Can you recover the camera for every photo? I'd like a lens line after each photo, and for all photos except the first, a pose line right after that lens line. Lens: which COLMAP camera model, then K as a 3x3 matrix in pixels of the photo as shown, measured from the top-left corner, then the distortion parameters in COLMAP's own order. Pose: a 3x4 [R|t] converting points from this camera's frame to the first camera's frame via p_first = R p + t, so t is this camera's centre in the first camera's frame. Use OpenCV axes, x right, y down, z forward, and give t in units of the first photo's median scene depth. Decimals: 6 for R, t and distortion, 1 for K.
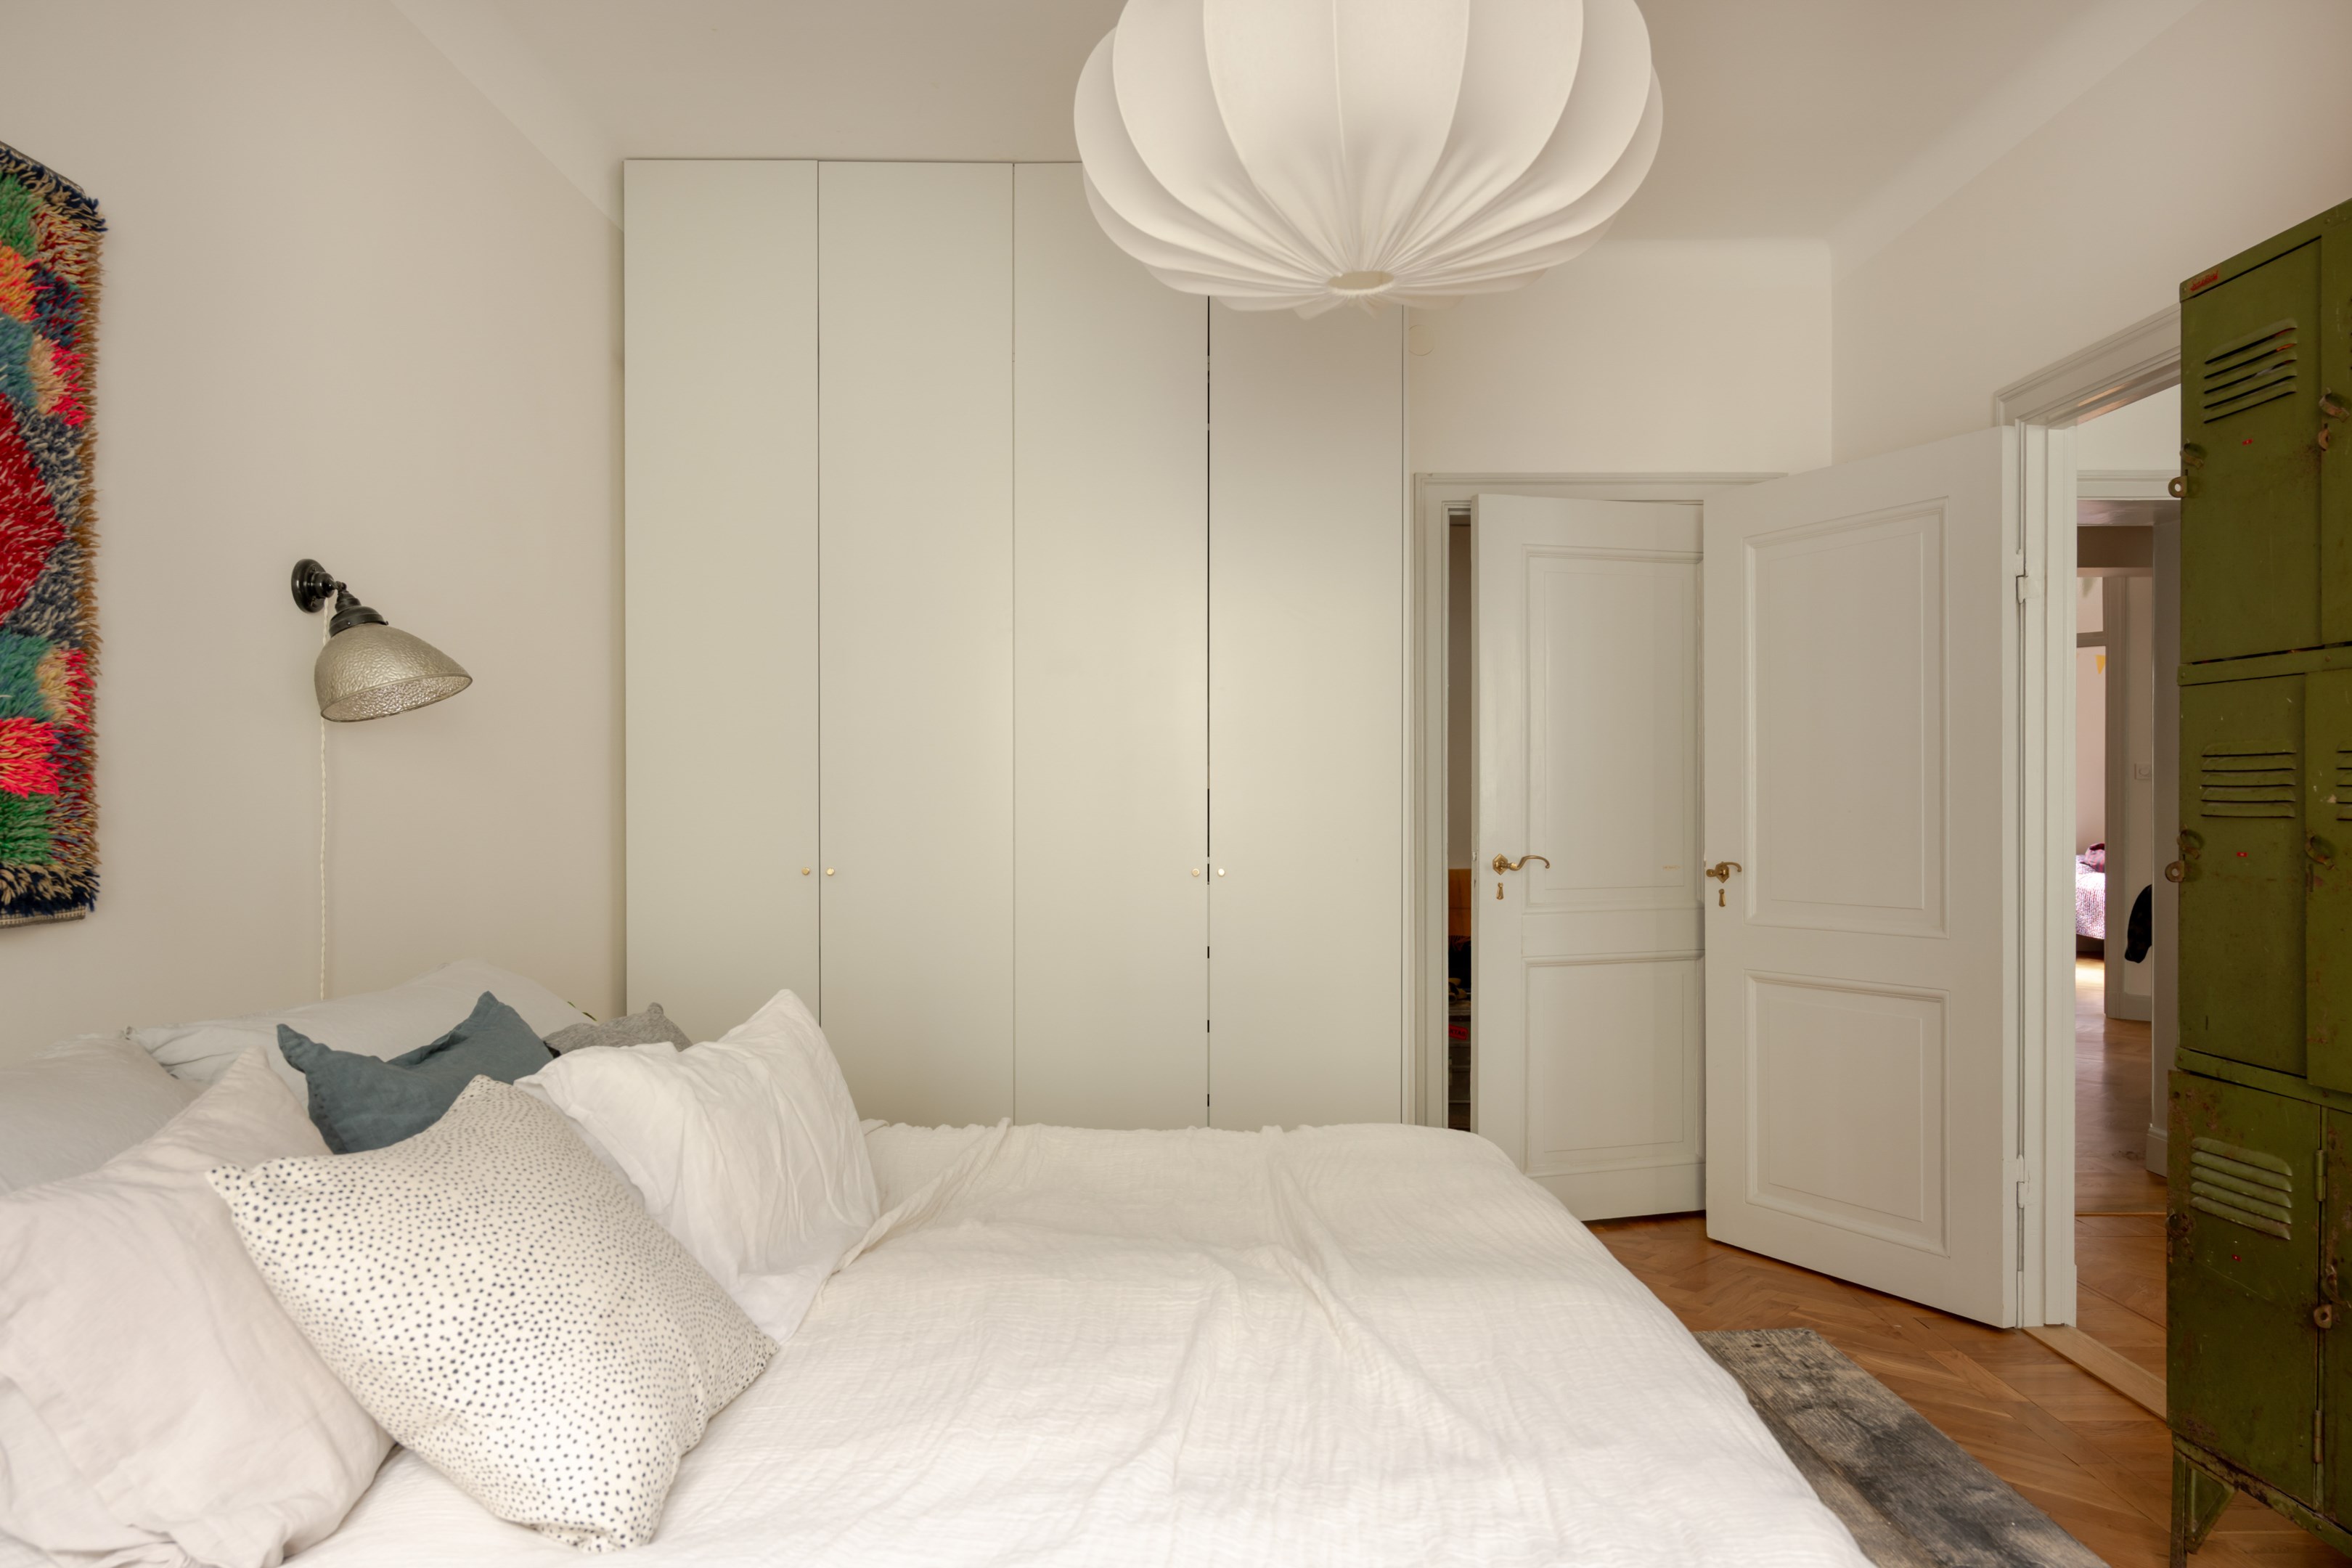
lens RADIAL K [[1553.6, 0, 1237.8], [0, 1553.6, 787.9], [0, 0, 1]] dist [-0.001737, -0.002645]
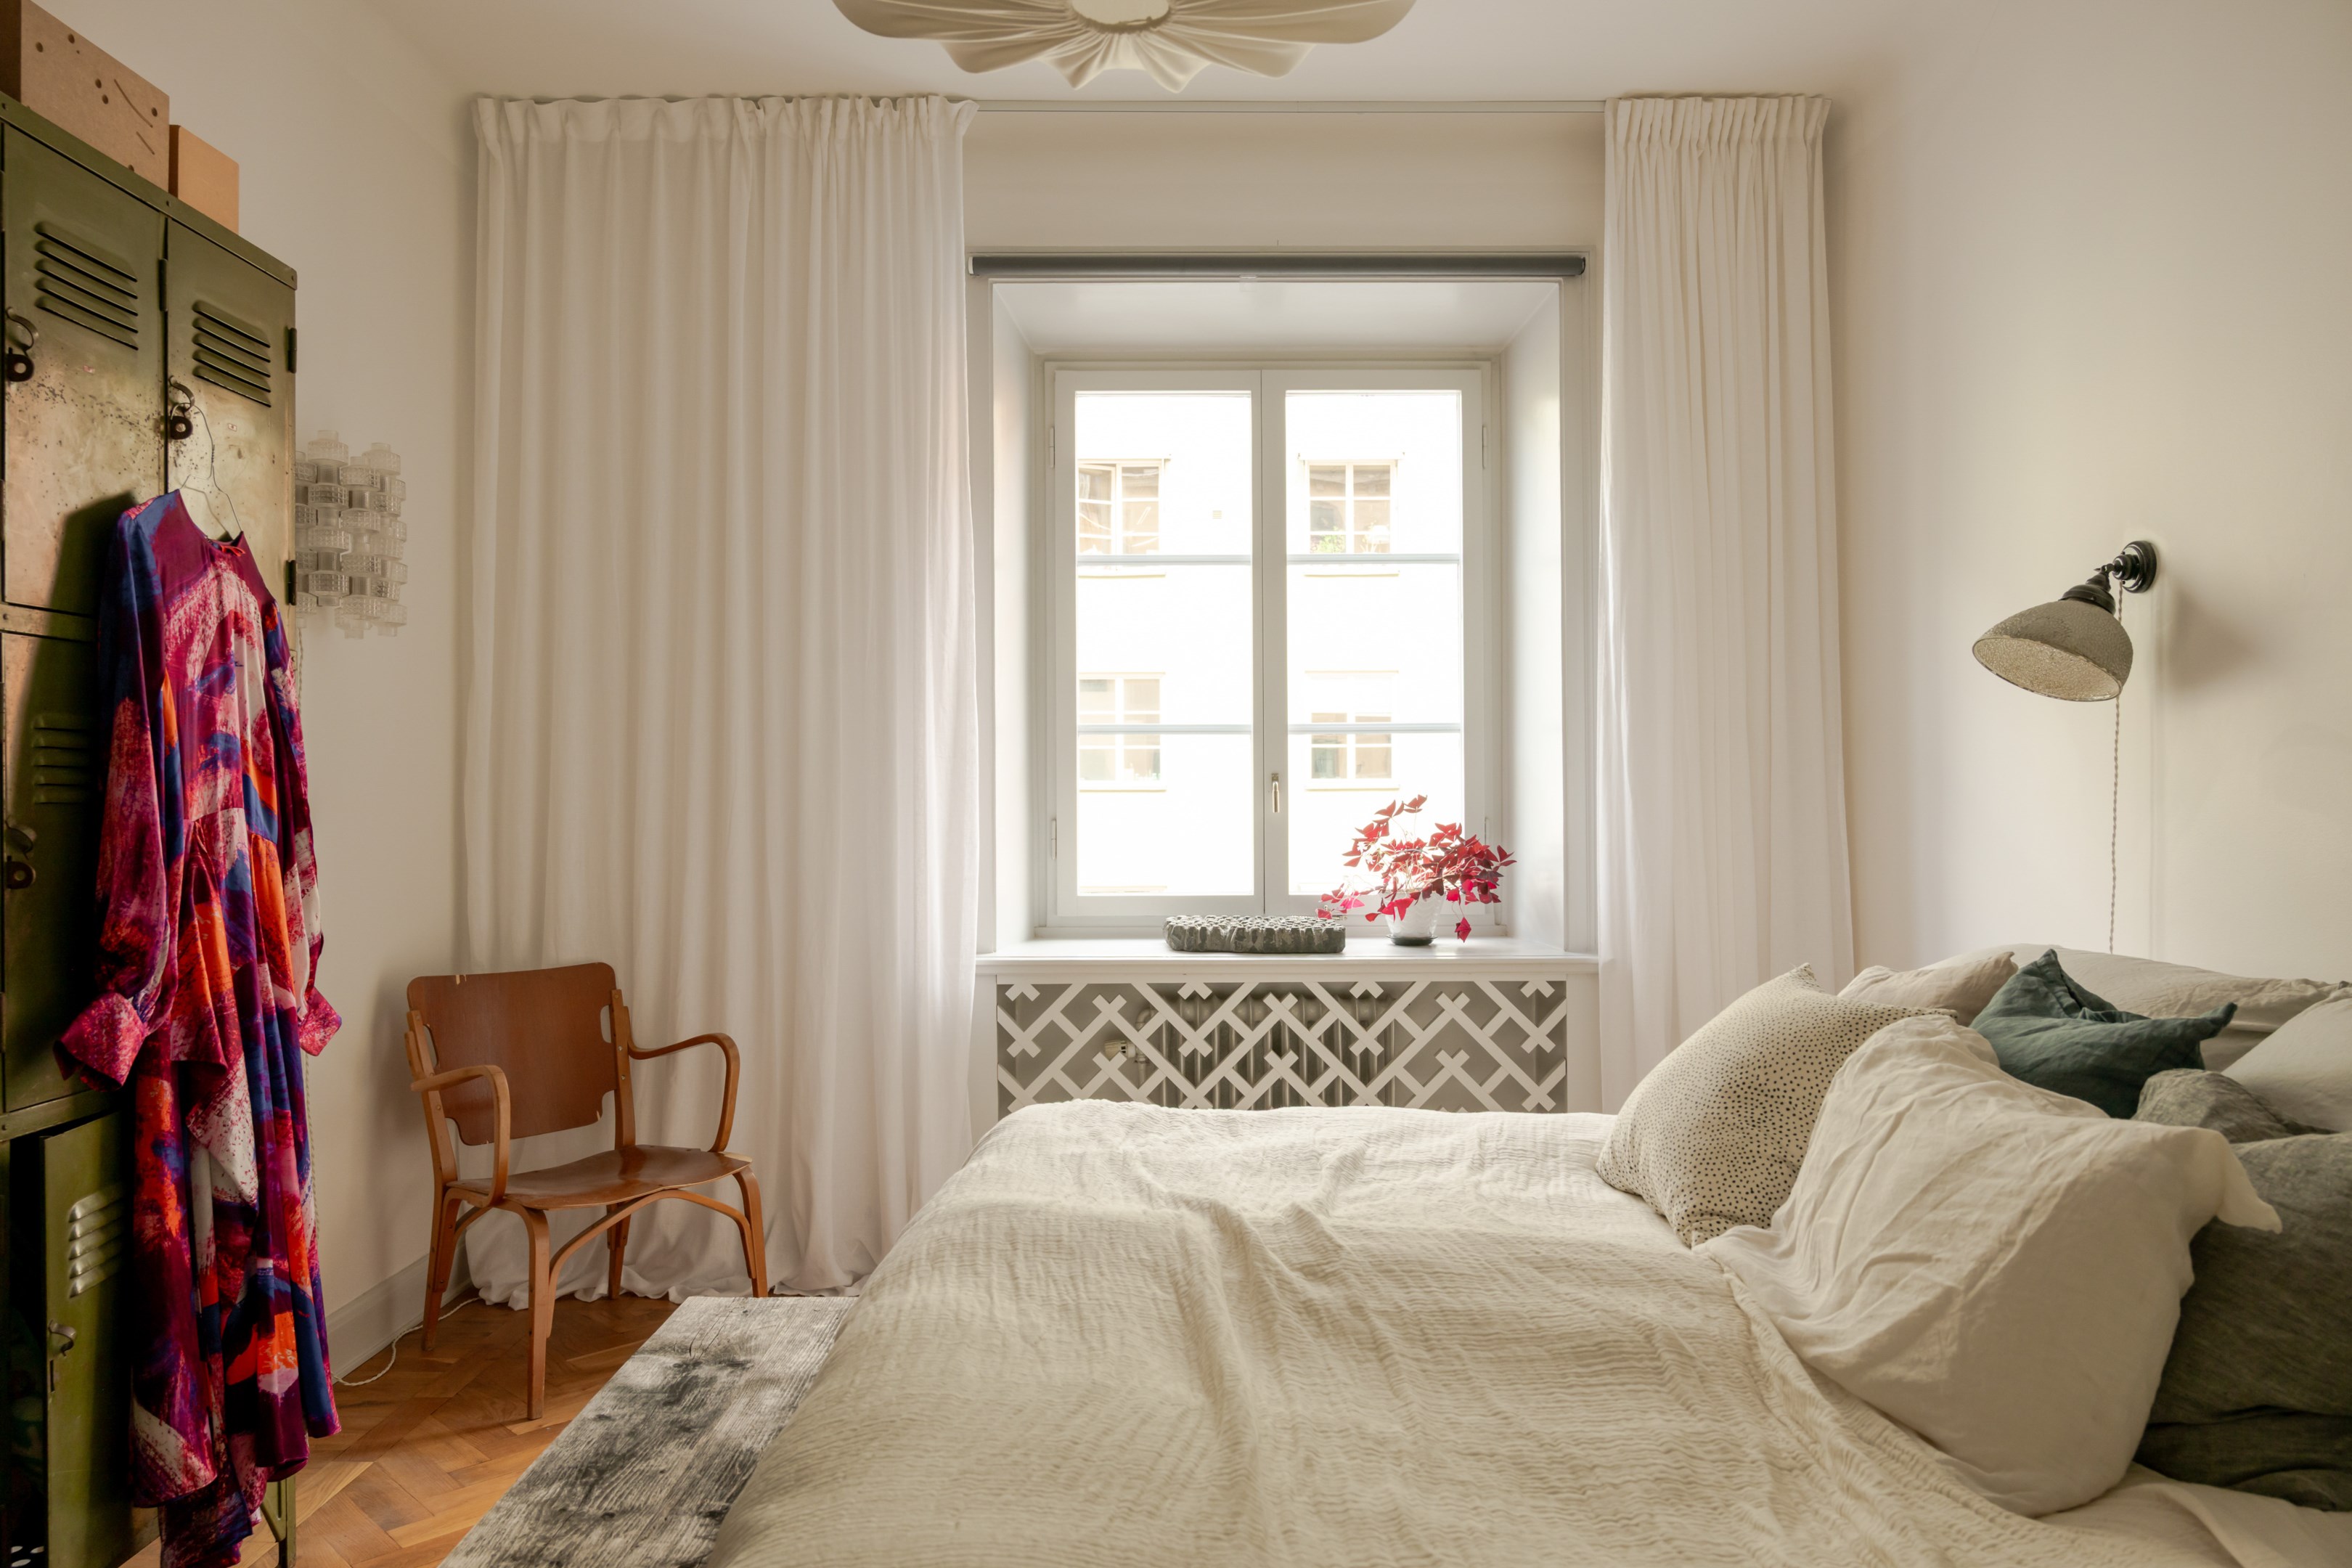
lens RADIAL K [[1553.6, 0, 1237.8], [0, 1553.6, 787.9], [0, 0, 1]] dist [-0.001737, -0.002645]
pose [[-0.999990, 0.003193, -0.003093, 0.040042], [0.003228, 0.999931, -0.011320, 0.029341], [0.003057, -0.011330, -0.999931, 1.810184]]
